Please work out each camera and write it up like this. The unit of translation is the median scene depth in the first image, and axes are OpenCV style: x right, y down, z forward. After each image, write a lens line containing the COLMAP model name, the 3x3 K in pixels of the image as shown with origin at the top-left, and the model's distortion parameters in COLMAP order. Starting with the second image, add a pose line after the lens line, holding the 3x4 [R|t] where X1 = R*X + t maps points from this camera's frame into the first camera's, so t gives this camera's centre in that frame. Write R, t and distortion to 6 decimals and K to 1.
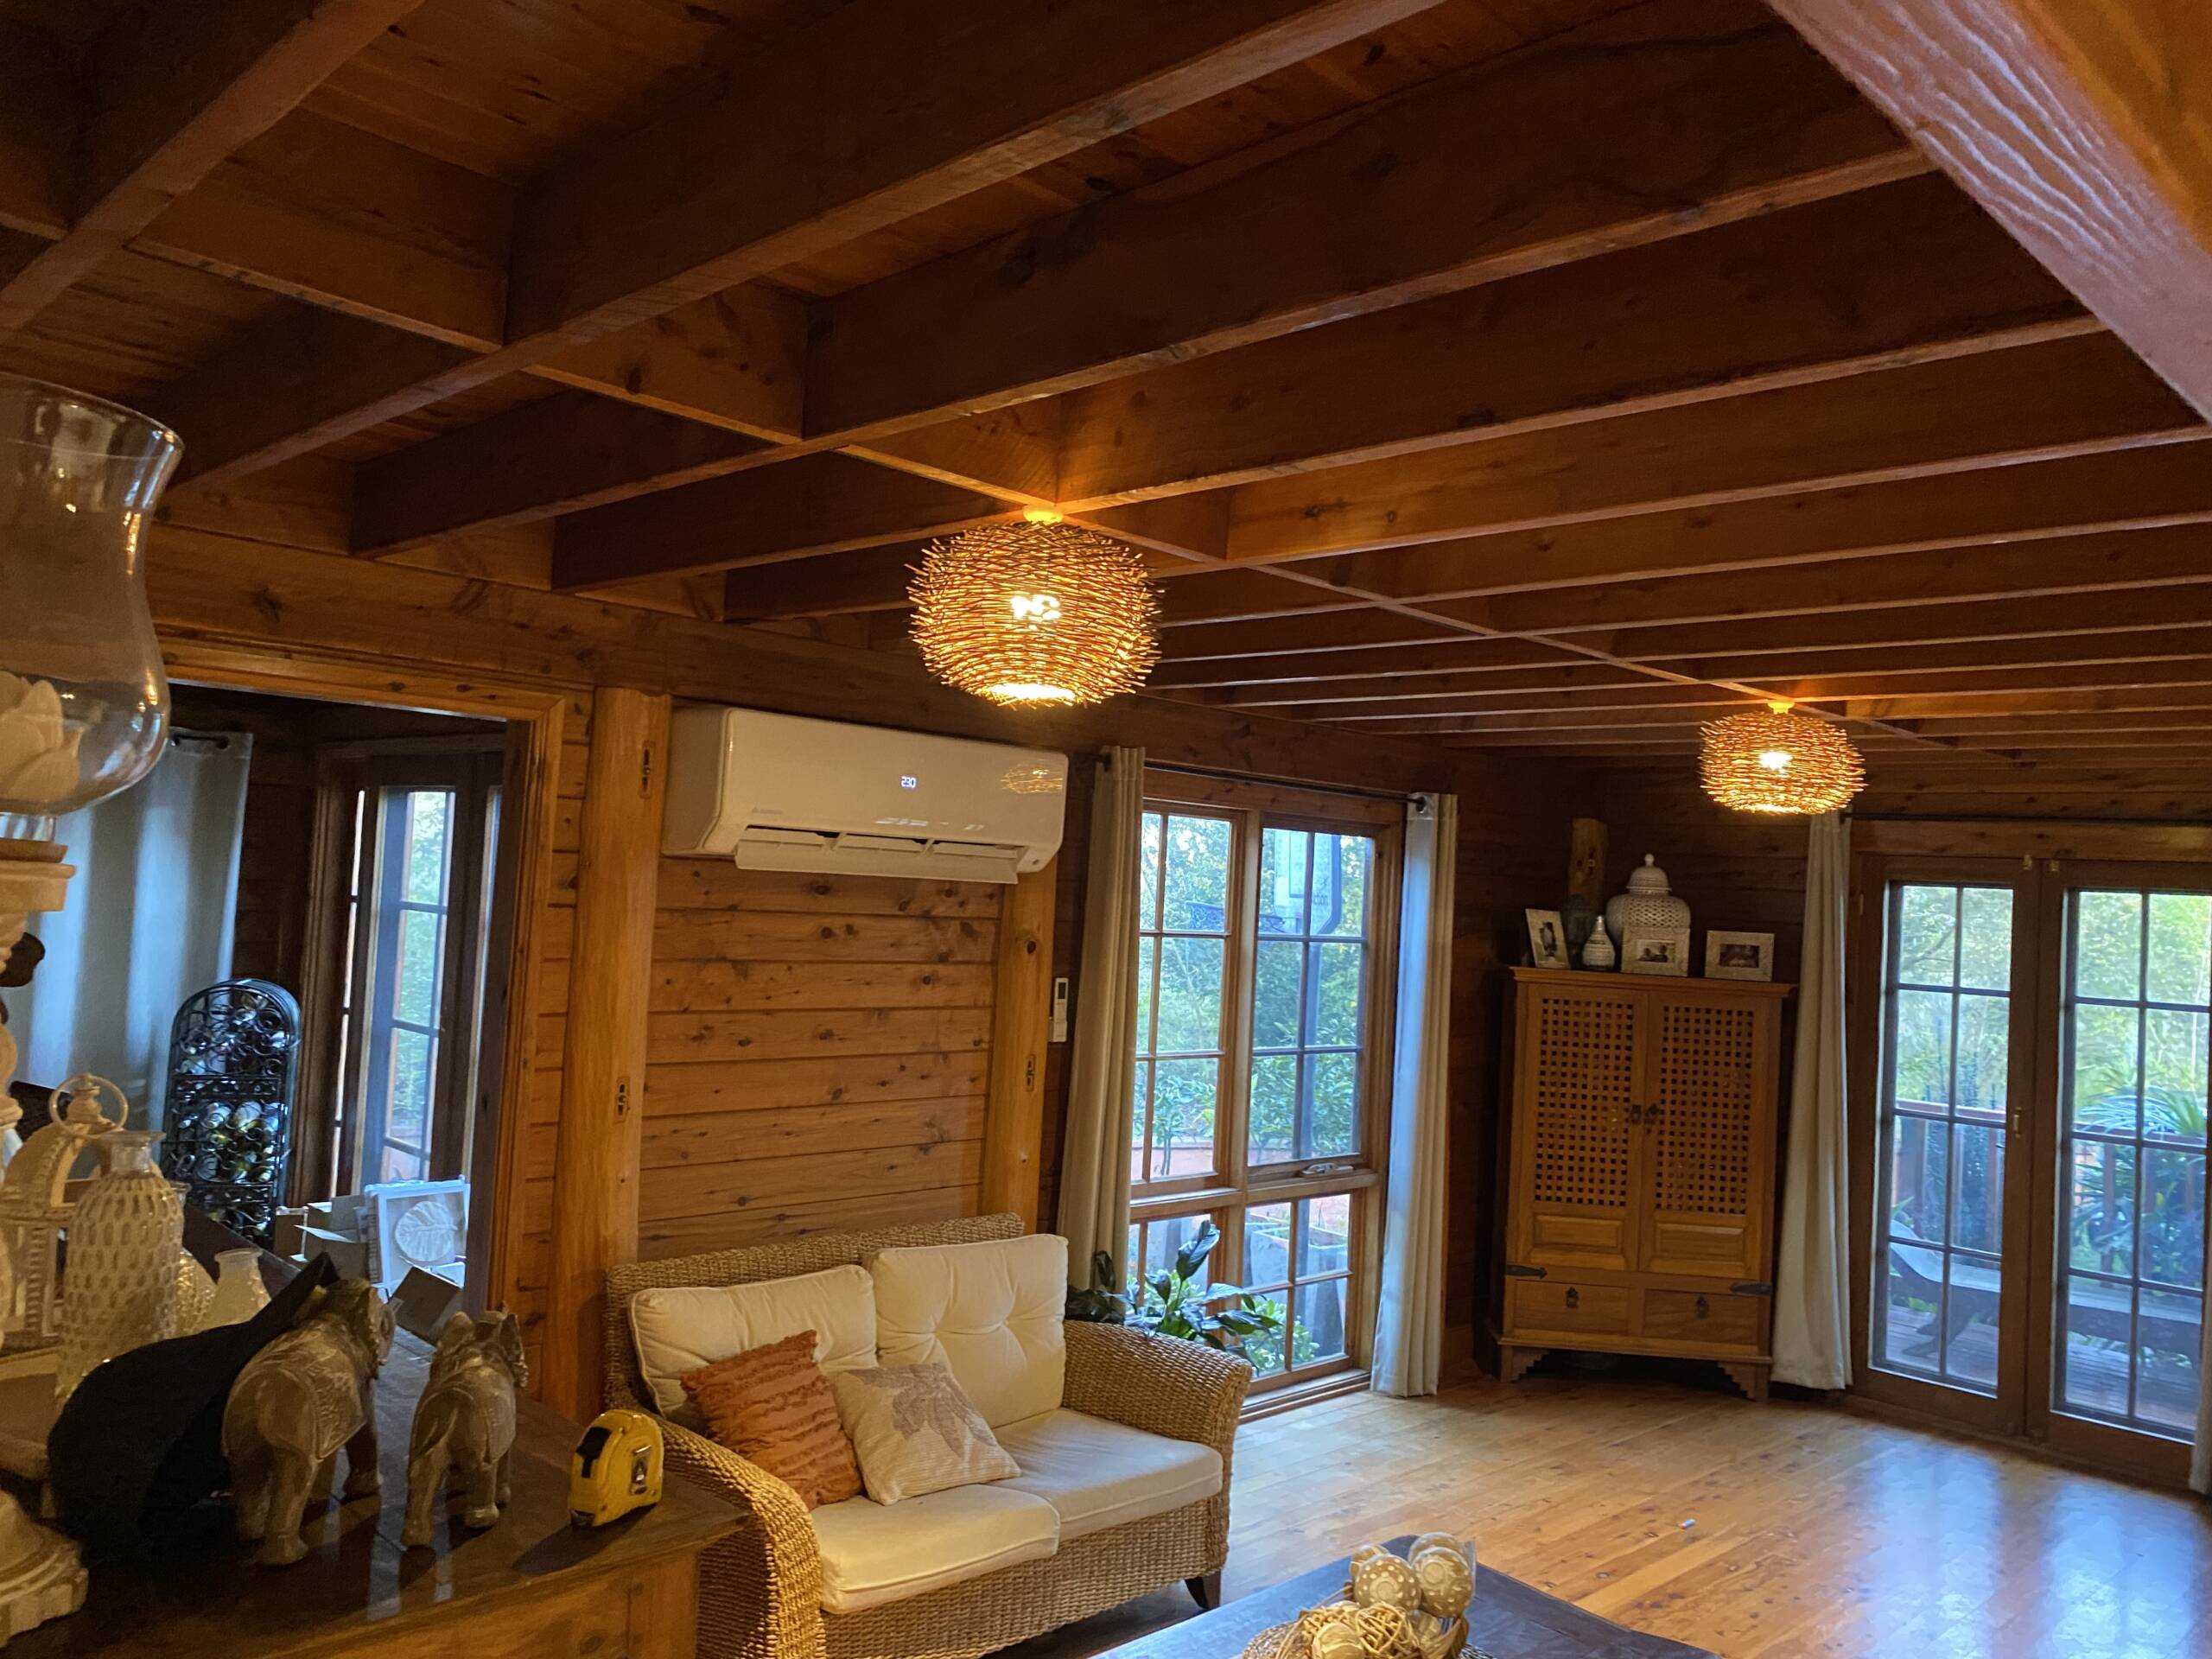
lens RADIAL K [[1681.5, 0, 1058.4], [0, 1681.5, 787.4], [0, 0, 1]] dist [0.008216, -0.002440]
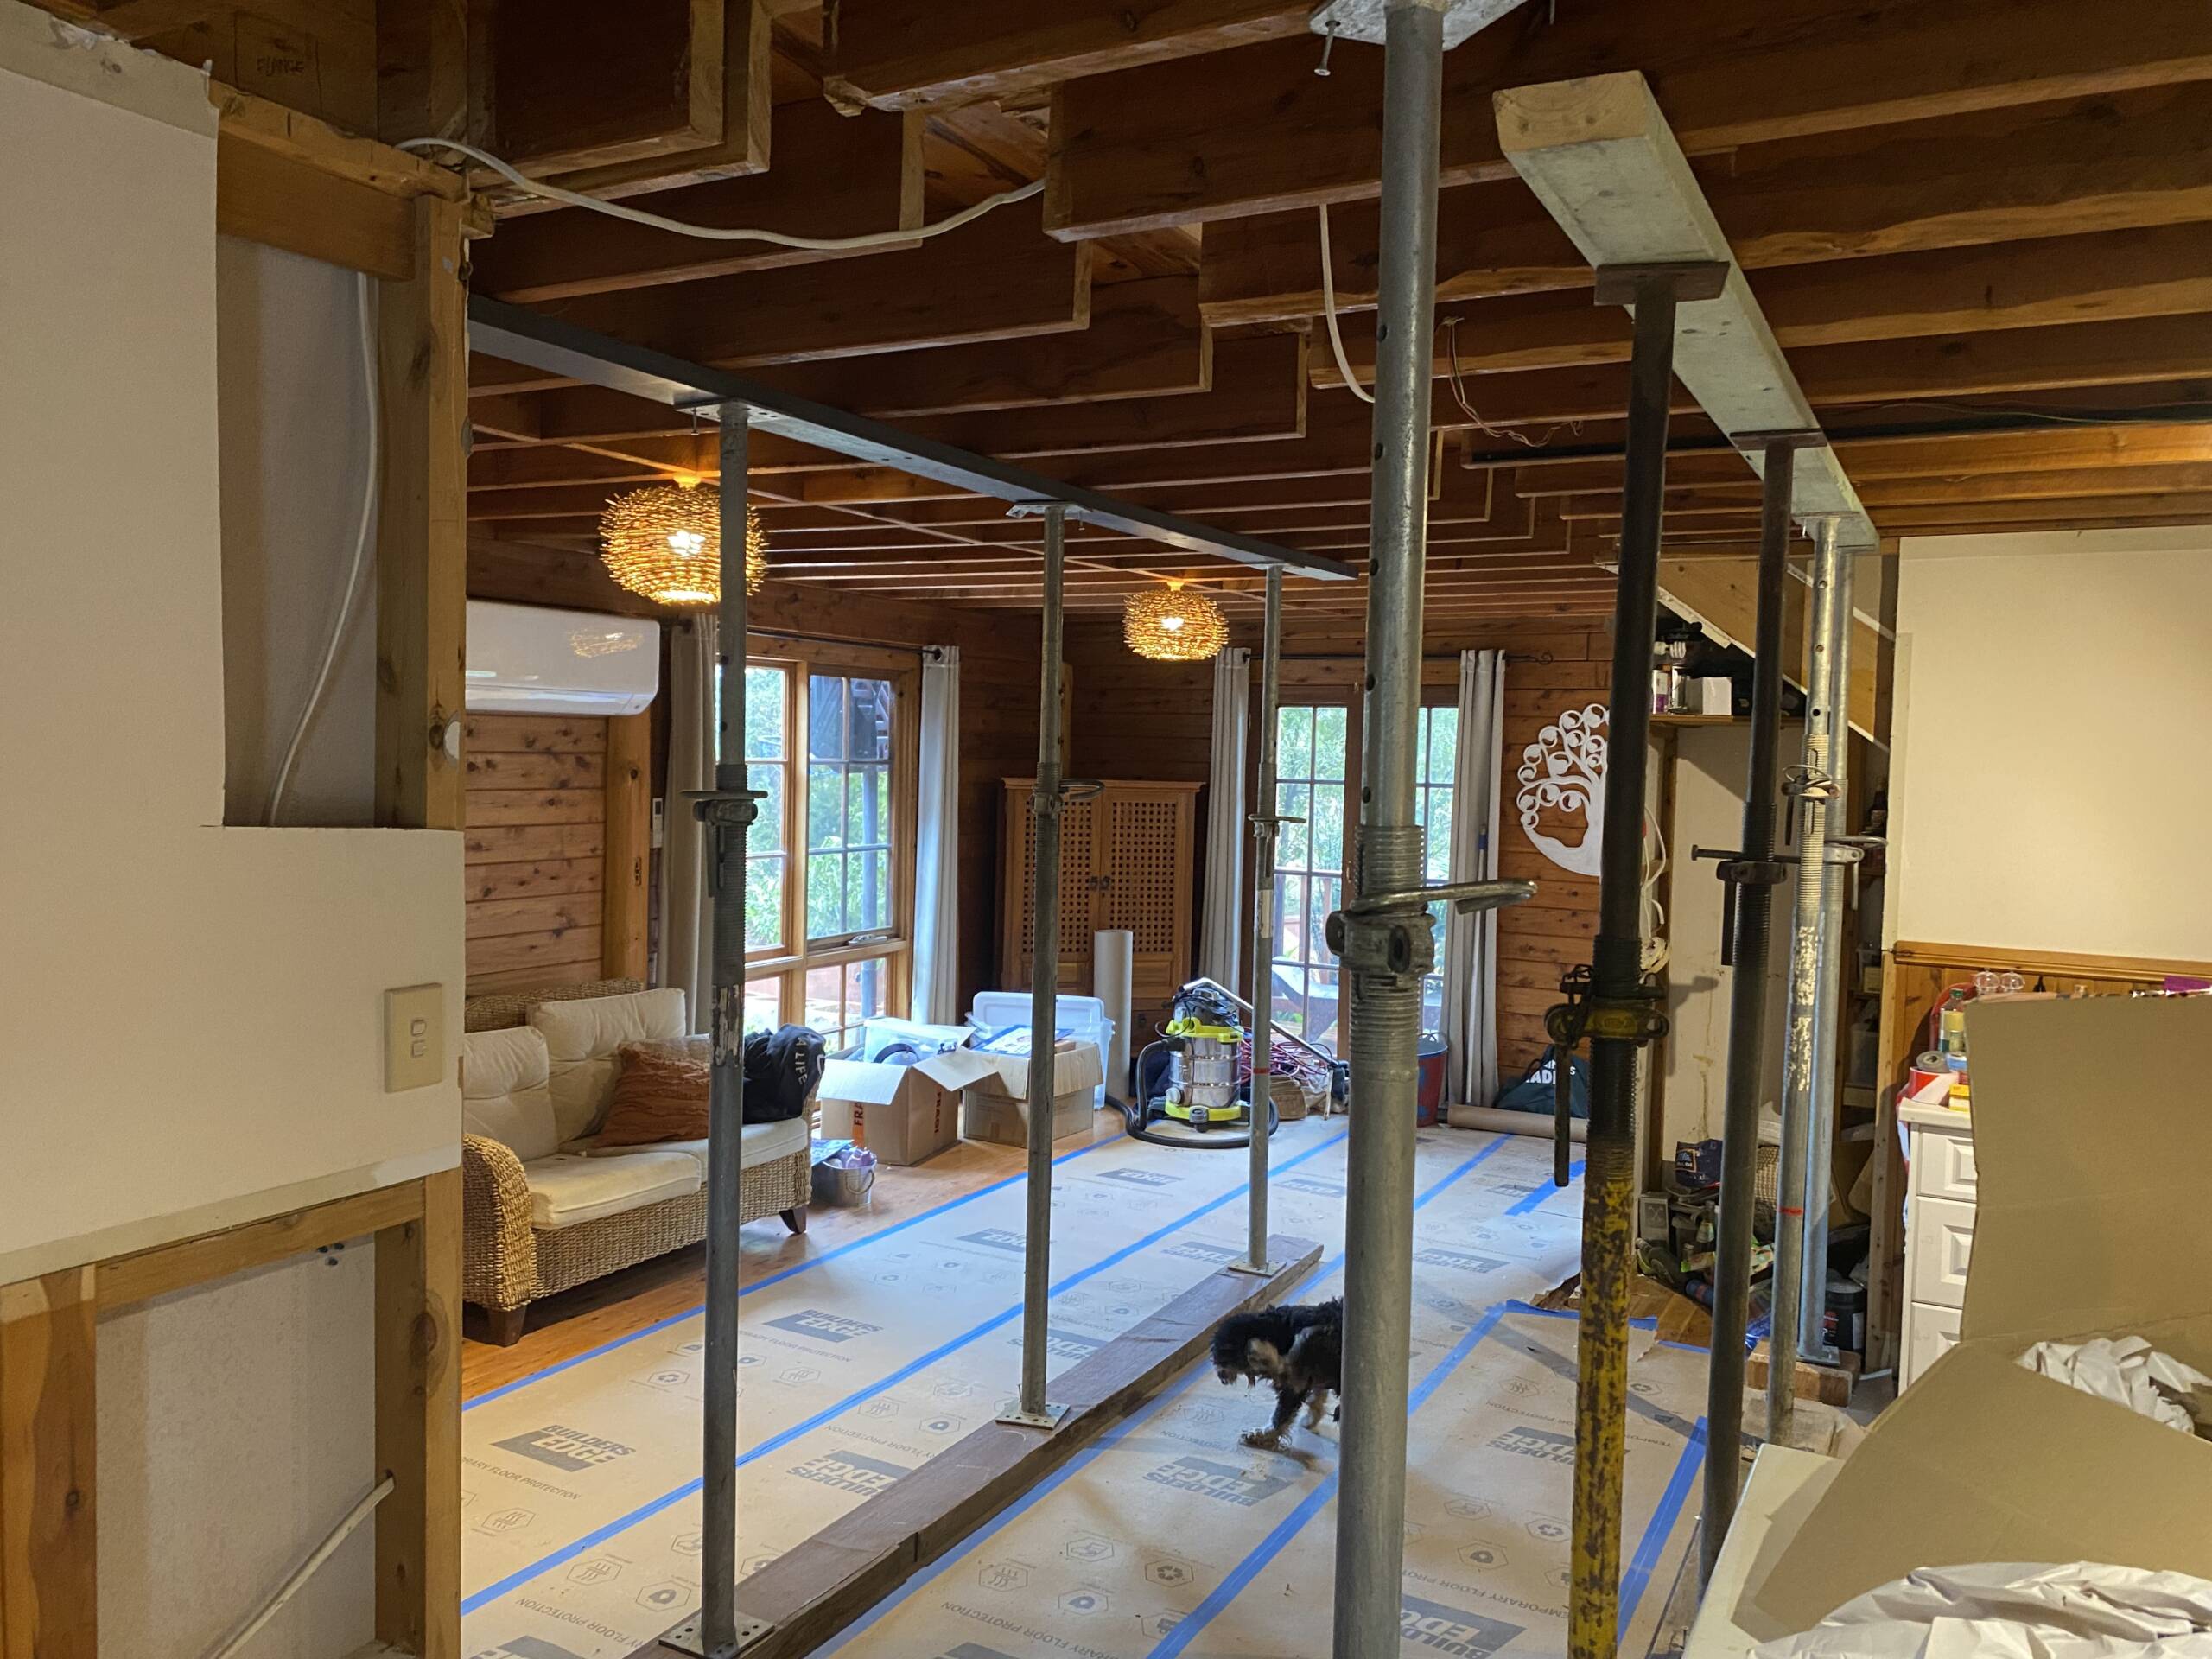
lens RADIAL K [[1658.5, 0, 1106.0], [0, 1658.5, 829.5], [0, 0, 1]] dist [0.056495, 0.000303]
pose [[0.949571, -0.049994, 0.309542, -0.069798], [0.012372, 0.992412, 0.122330, -0.013253], [-0.313309, -0.112331, 0.942984, -0.308687]]
